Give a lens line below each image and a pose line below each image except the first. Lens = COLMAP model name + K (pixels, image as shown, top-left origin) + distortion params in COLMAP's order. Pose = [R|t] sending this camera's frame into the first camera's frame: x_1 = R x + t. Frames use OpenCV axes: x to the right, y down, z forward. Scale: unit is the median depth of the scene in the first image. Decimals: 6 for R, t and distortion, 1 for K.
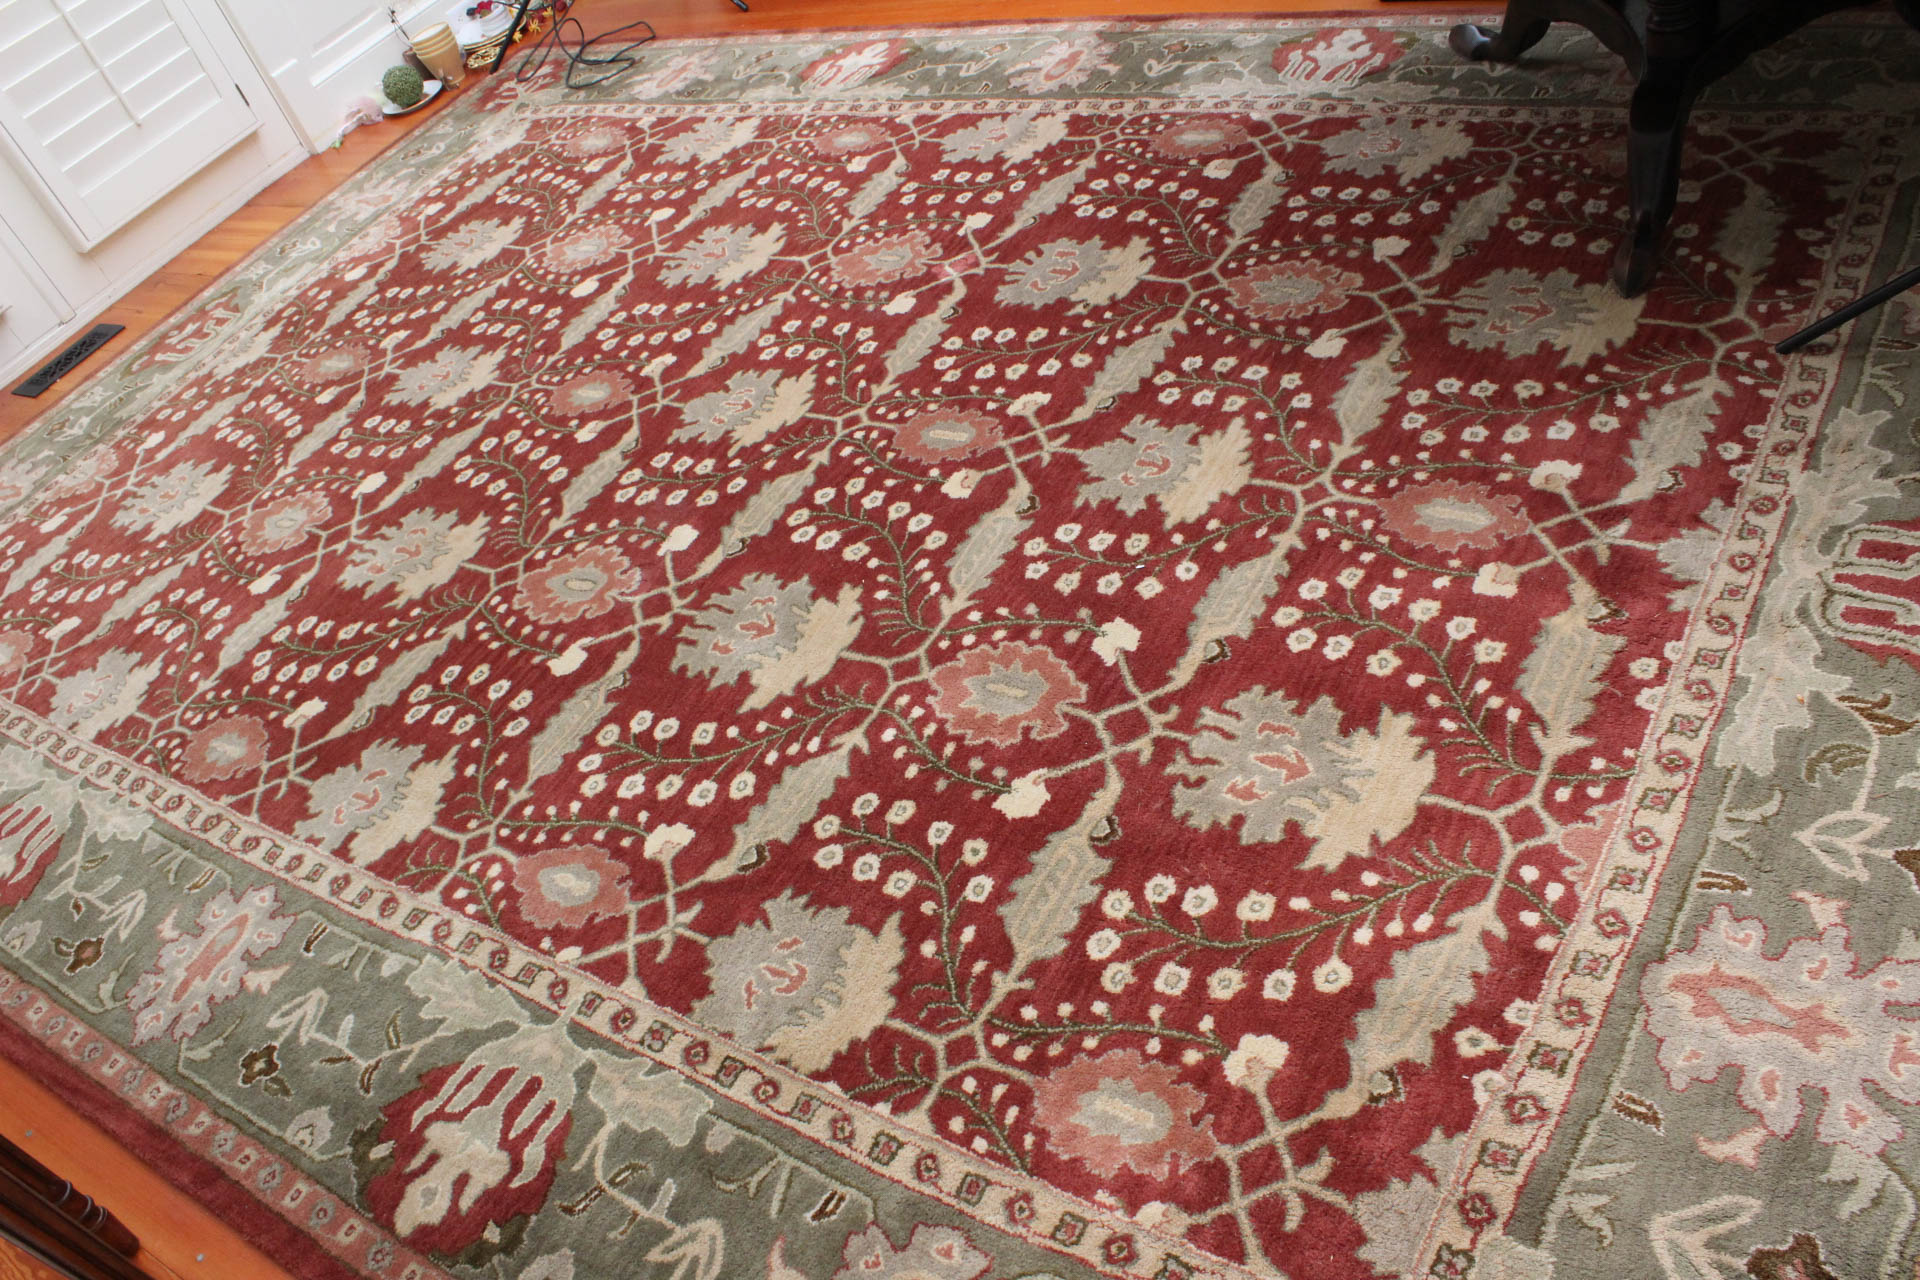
lens RADIAL K [[1584.5, 0, 975.7], [0, 1584.5, 674.8], [0, 0, 1]] dist [-0.165584, 0.141533]
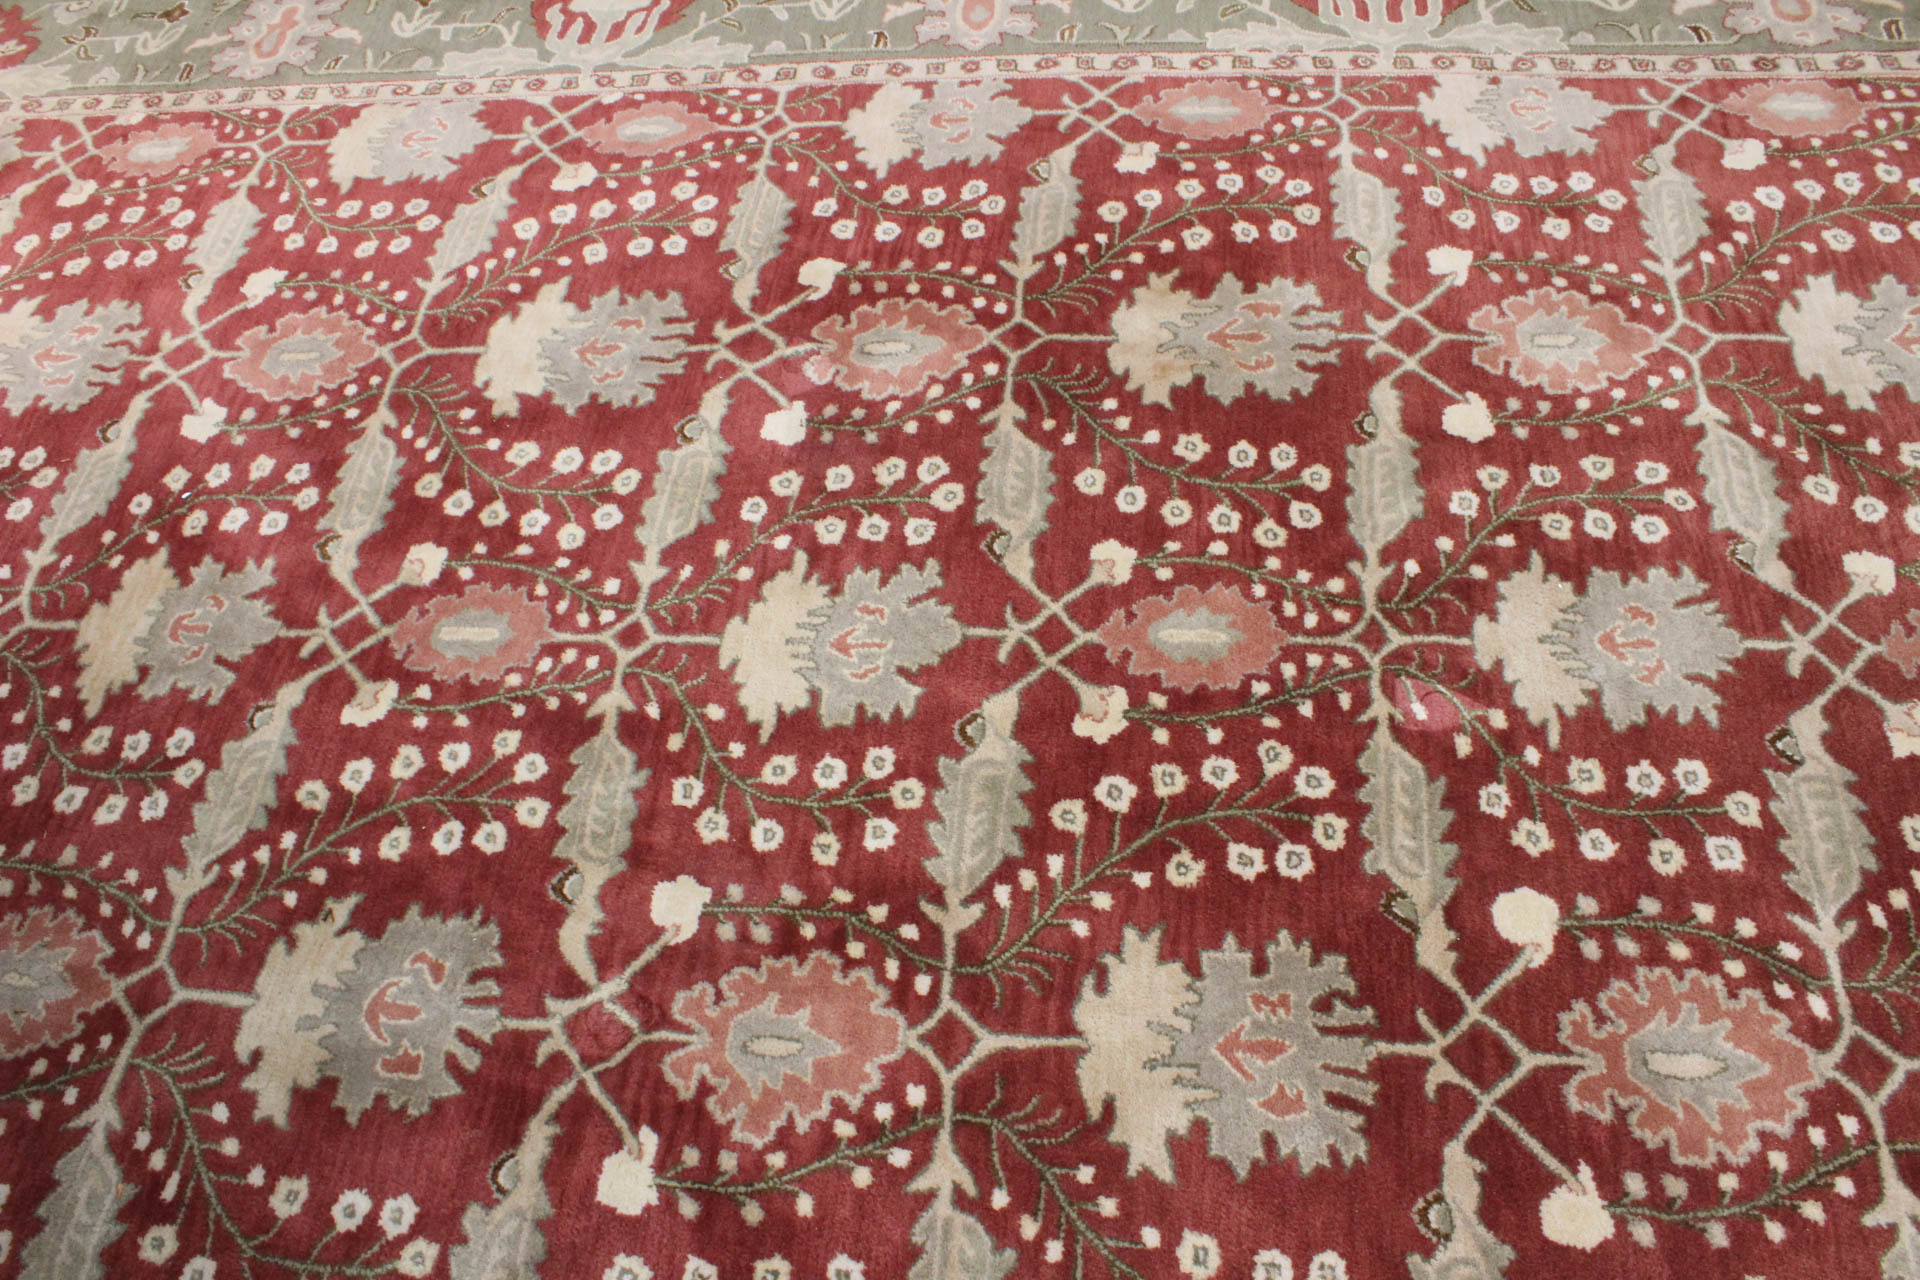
lens RADIAL K [[1584.5, 0, 951.0], [0, 1584.5, 678.4], [0, 0, 1]] dist [-0.165584, 0.141533]
pose [[-0.829819, 0.555030, 0.057803, -0.225584], [-0.057218, -0.187665, 0.980565, -0.850718], [0.555091, 0.810385, 0.187486, 0.975769]]
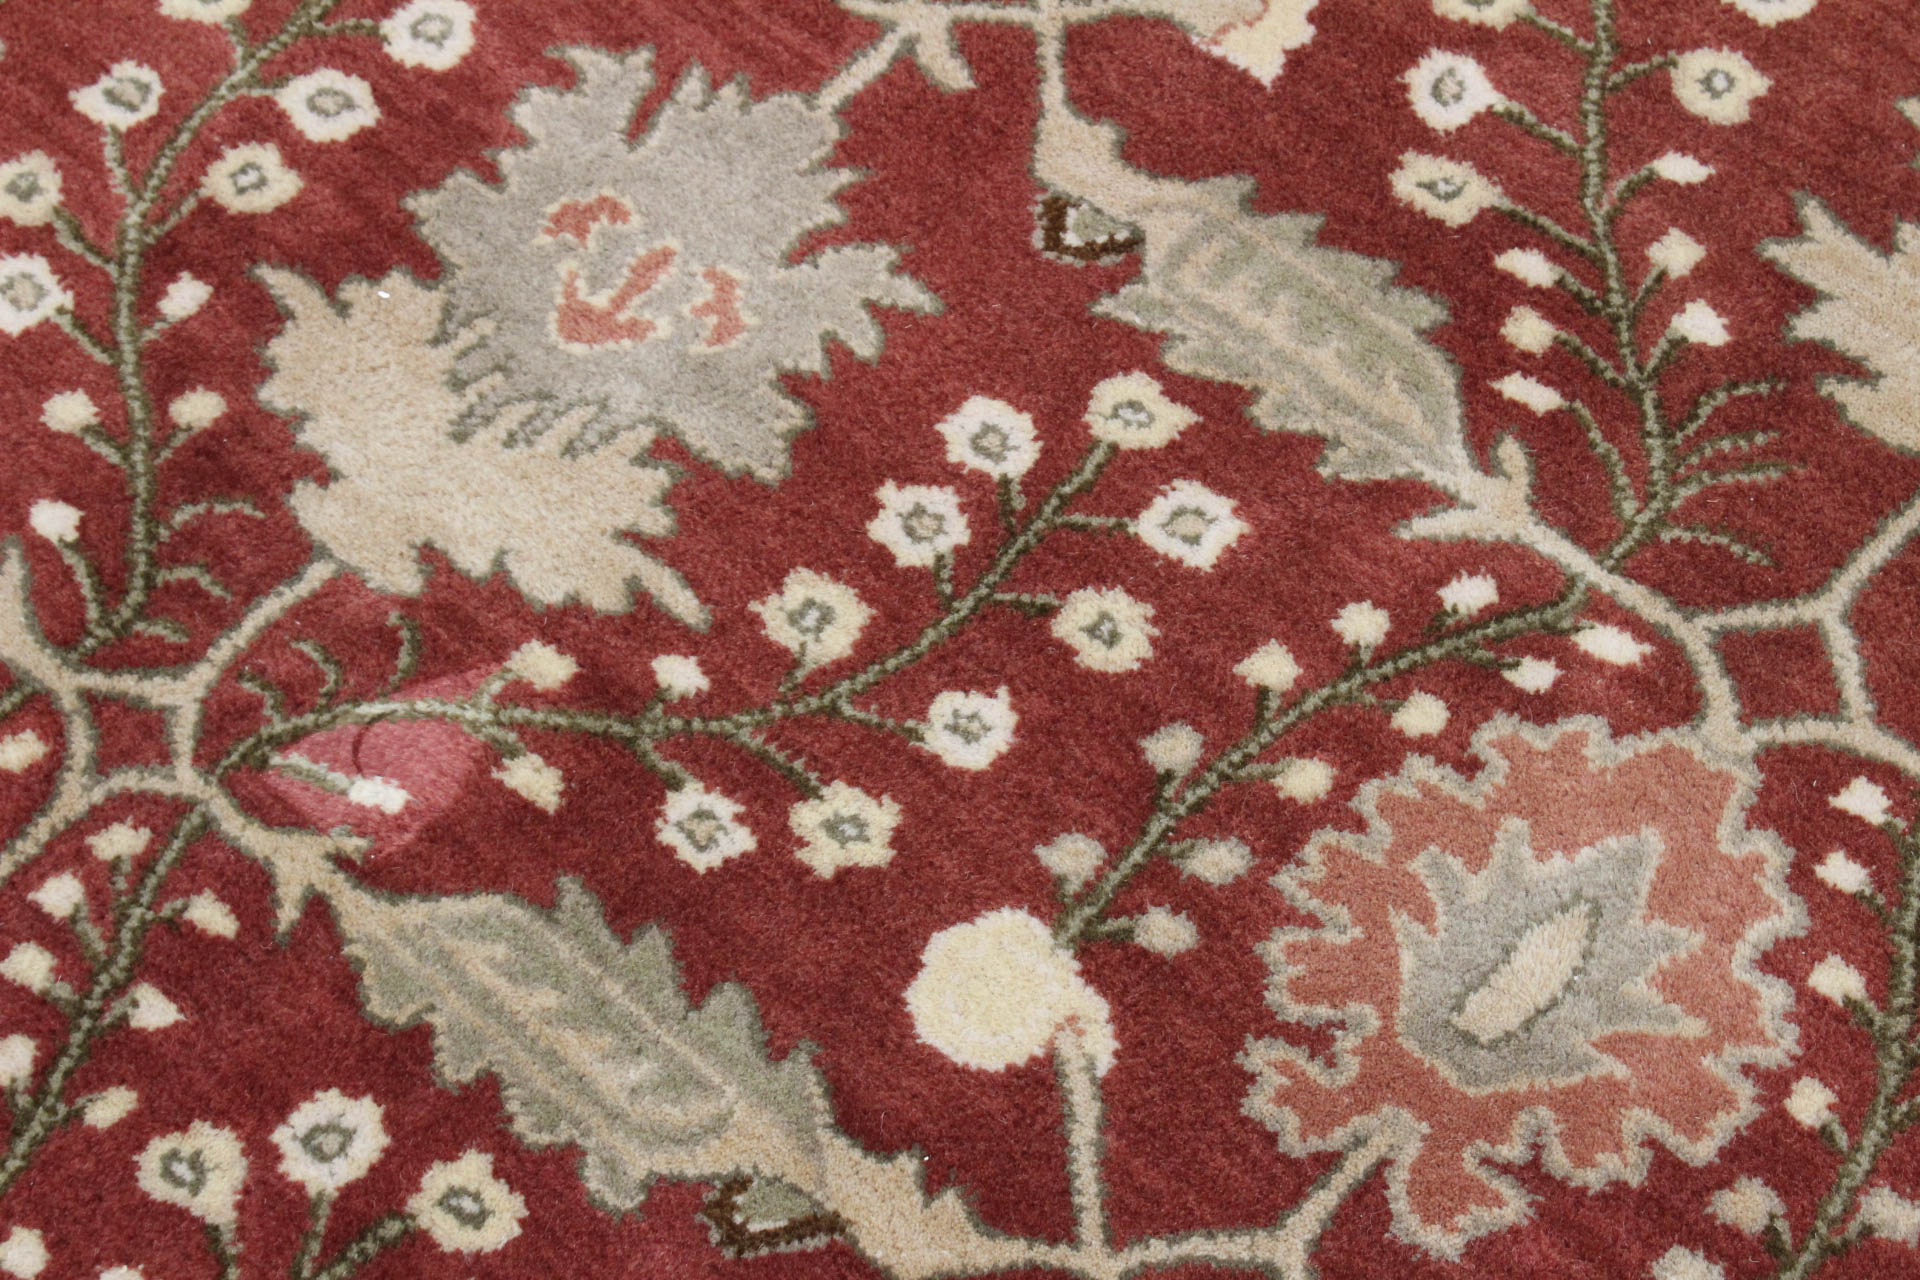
lens RADIAL K [[4117.7, 0, 976.1], [0, 4117.7, 633.0], [0, 0, 1]] dist [0.047142, 0.000000]
pose [[-0.146835, 0.954148, -0.260848, -0.216439], [-0.613811, 0.118901, 0.780448, -0.774319], [0.775677, 0.274708, 0.568208, 0.927494]]
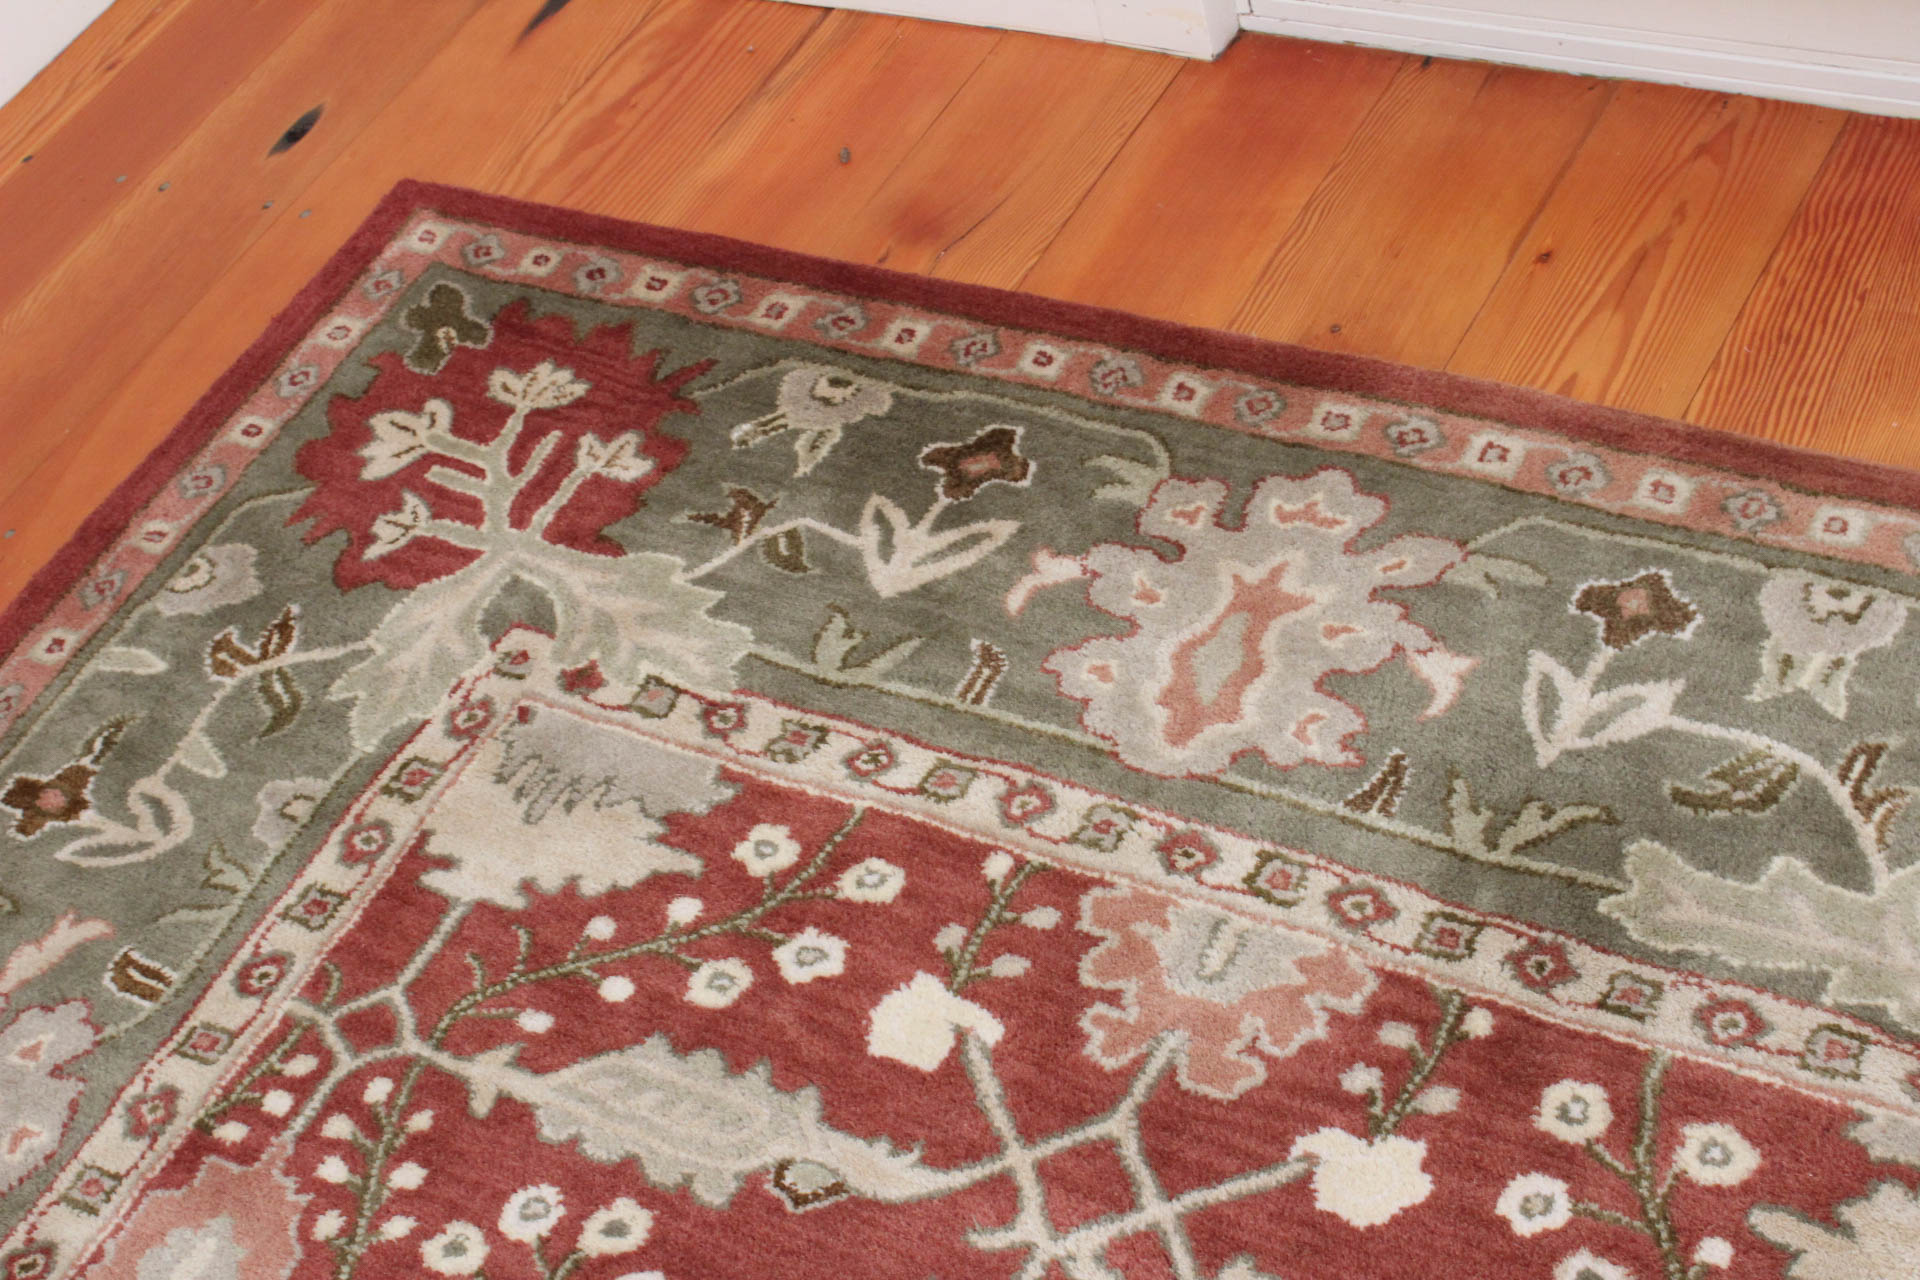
lens RADIAL K [[3048.9, 0, 955.7], [0, 3048.9, 655.9], [0, 0, 1]] dist [-0.014930, 0.000000]
pose [[0.092102, 0.875008, -0.475267, -0.517044], [-0.517709, 0.449792, 0.727780, -0.660164], [0.850585, 0.179020, 0.494426, 0.920591]]
